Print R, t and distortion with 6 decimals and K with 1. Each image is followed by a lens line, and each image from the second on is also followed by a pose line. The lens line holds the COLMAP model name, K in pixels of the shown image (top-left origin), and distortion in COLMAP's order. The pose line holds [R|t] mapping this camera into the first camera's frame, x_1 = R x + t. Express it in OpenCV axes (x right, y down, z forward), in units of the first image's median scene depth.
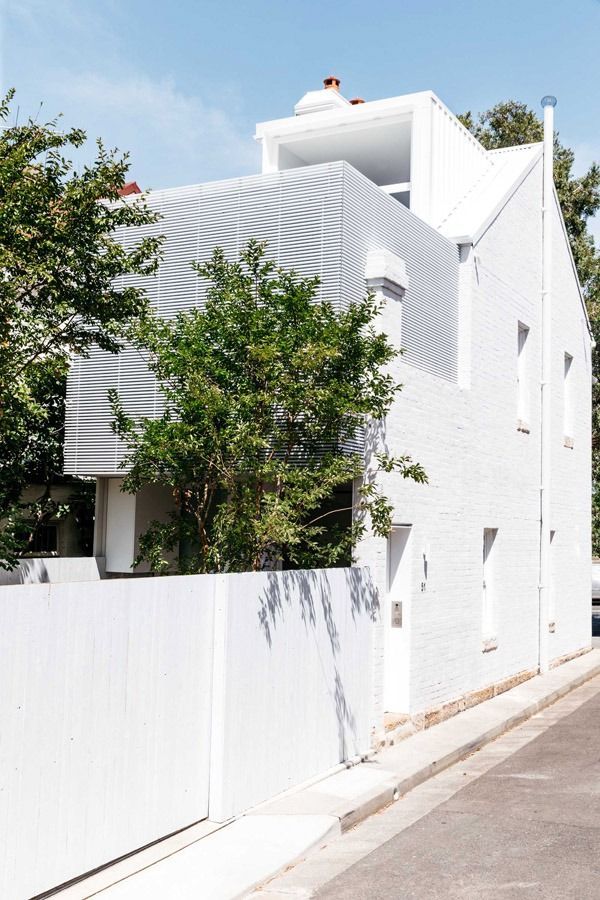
lens RADIAL K [[1040.6, 0, 306.4], [0, 1040.6, 445.4], [0, 0, 1]] dist [-0.010352, 0.000000]
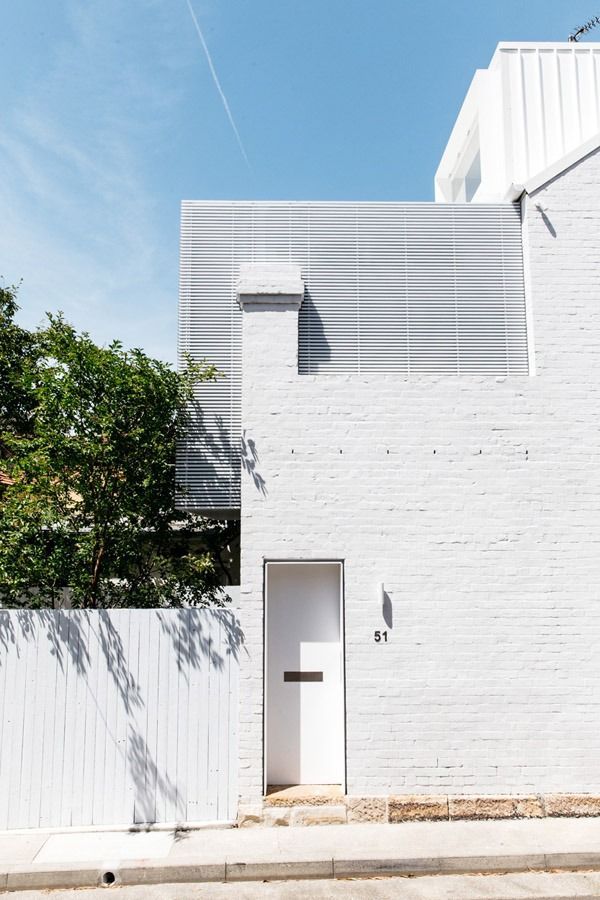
lens RADIAL K [[661.4, 0, 298.1], [0, 661.4, 446.1], [0, 0, 1]] dist [-0.011592, 0.011919]
pose [[0.480533, -0.145336, -0.864850, 0.521343], [0.087121, 0.989205, -0.117827, 0.042180], [0.872638, -0.018727, 0.488008, 0.661130]]
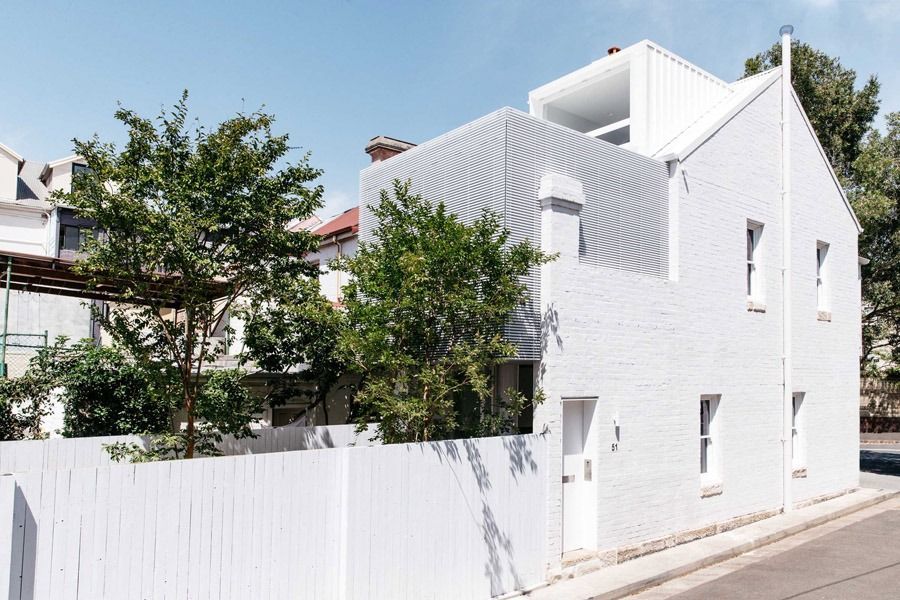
lens RADIAL K [[686.8, 0, 480.9], [0, 686.8, 333.6], [0, 0, 1]] dist [-0.016892, 0.003747]
pose [[0.928720, -0.032702, -0.369338, 0.254984], [0.040598, 0.999083, 0.013624, -0.013777], [0.368554, -0.027648, 0.929195, 0.188423]]
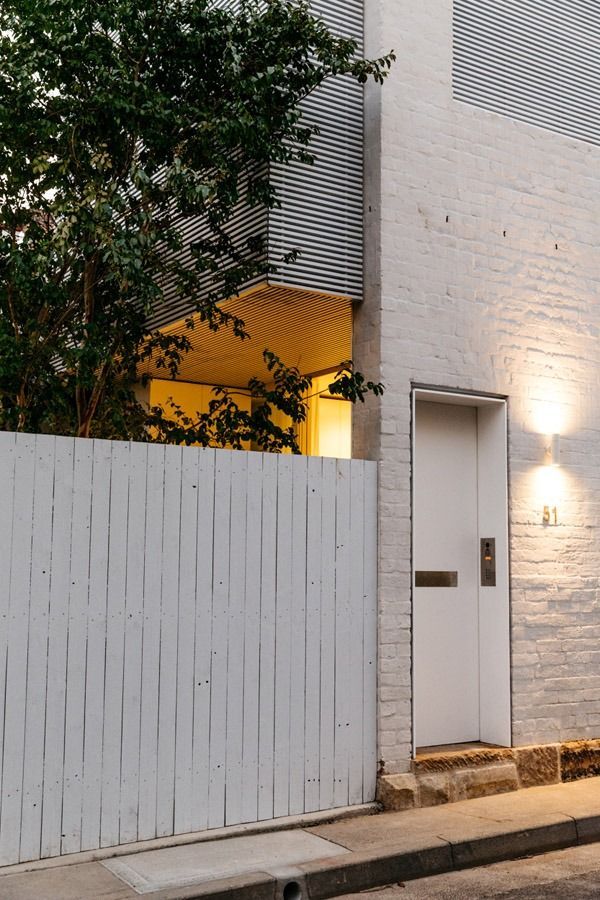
lens RADIAL K [[1040.6, 0, 297.0], [0, 1040.6, 454.4], [0, 0, 1]] dist [-0.010352, 0.000000]
pose [[0.866323, -0.071307, -0.494368, 0.254726], [0.052964, 0.997291, -0.051035, 0.119527], [0.496668, 0.018029, 0.867753, 0.441260]]
